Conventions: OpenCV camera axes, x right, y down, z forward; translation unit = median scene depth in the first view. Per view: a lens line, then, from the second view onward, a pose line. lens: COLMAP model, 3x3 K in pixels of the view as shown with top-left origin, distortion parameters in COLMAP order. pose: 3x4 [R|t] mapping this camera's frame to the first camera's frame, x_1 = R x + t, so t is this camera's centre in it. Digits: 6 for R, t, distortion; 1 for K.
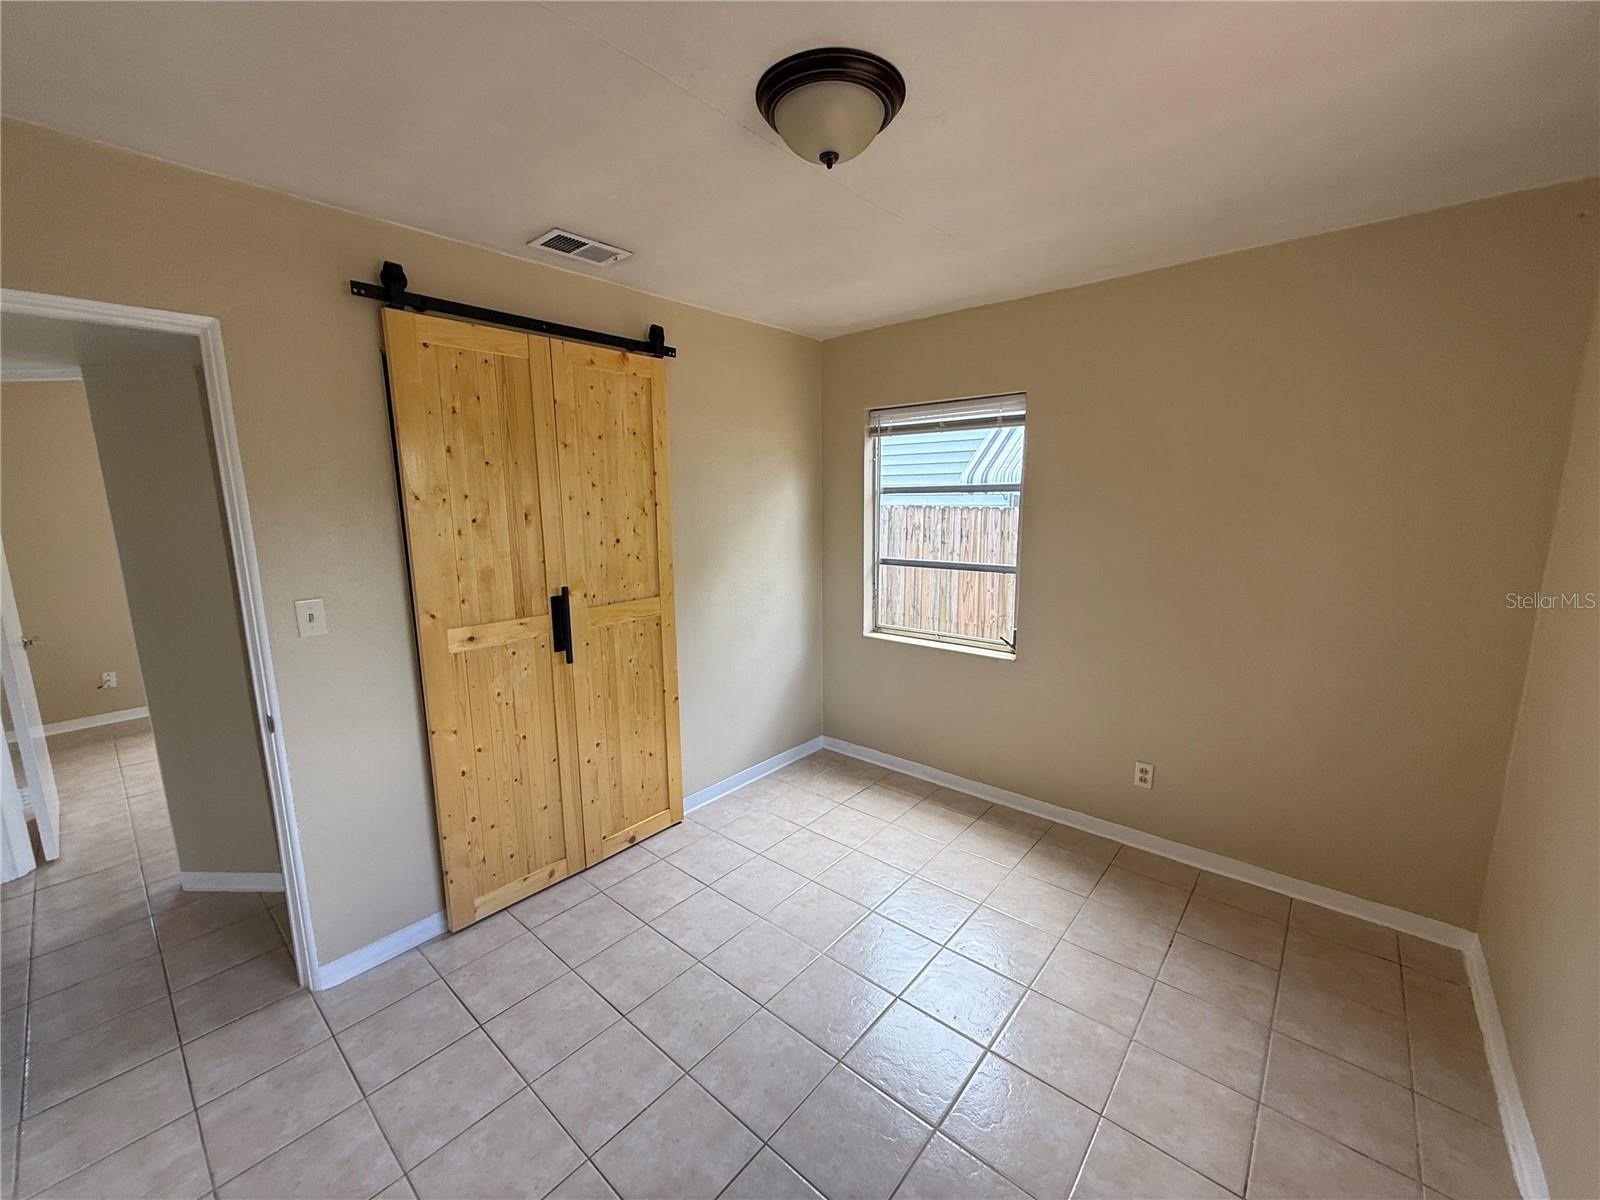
lens RADIAL K [[639.3, 0, 793.6], [0, 639.3, 586.2], [0, 0, 1]] dist [-0.003540, 0.001910]
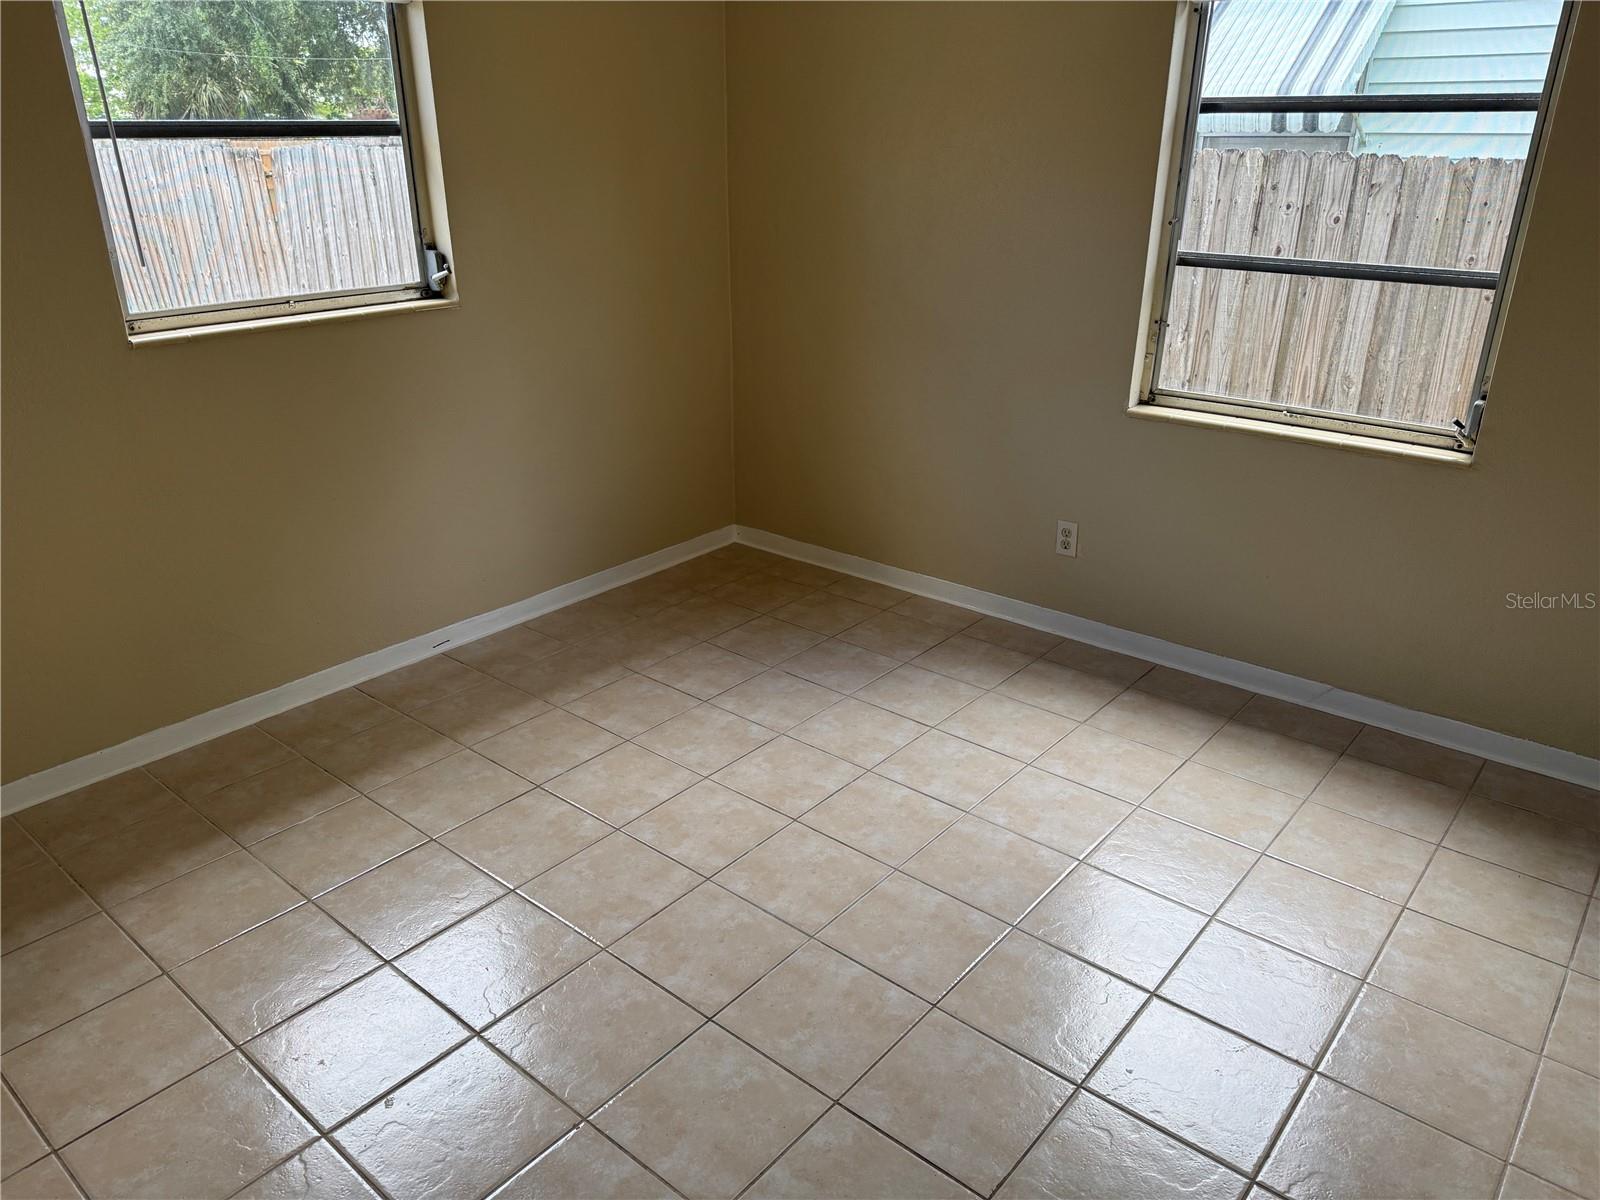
lens RADIAL K [[1122.4, 0, 807.7], [0, 1122.4, 606.6], [0, 0, 1]] dist [0.043579, -0.054617]
pose [[0.999773, -0.000739, 0.021295, -0.171427], [-0.004937, 0.964174, 0.265225, -0.010685], [-0.020728, -0.265270, 0.963951, 0.088065]]
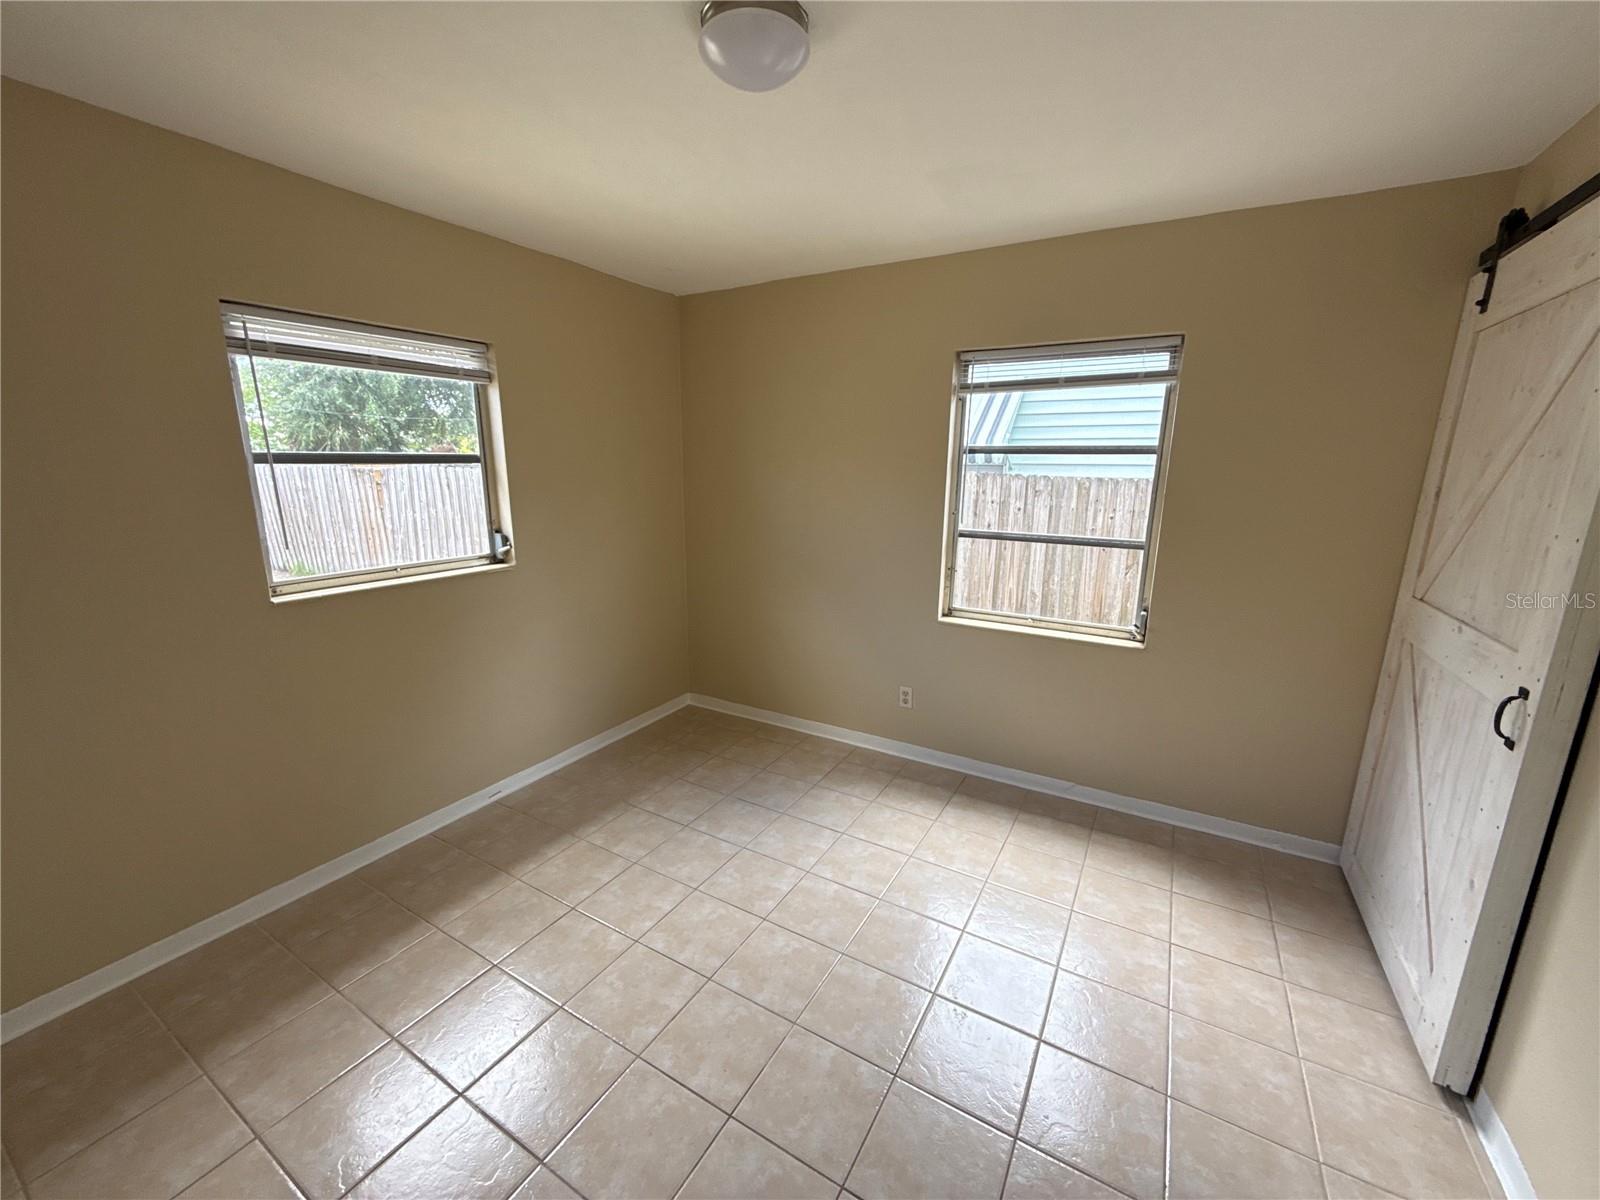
lens RADIAL K [[639.3, 0, 807.5], [0, 639.3, 603.6], [0, 0, 1]] dist [-0.003540, 0.001910]
pose [[0.982359, -0.025895, 0.185205, -0.226449], [0.008893, 0.995715, 0.092051, -0.026924], [-0.186795, -0.088780, 0.978379, 0.195499]]
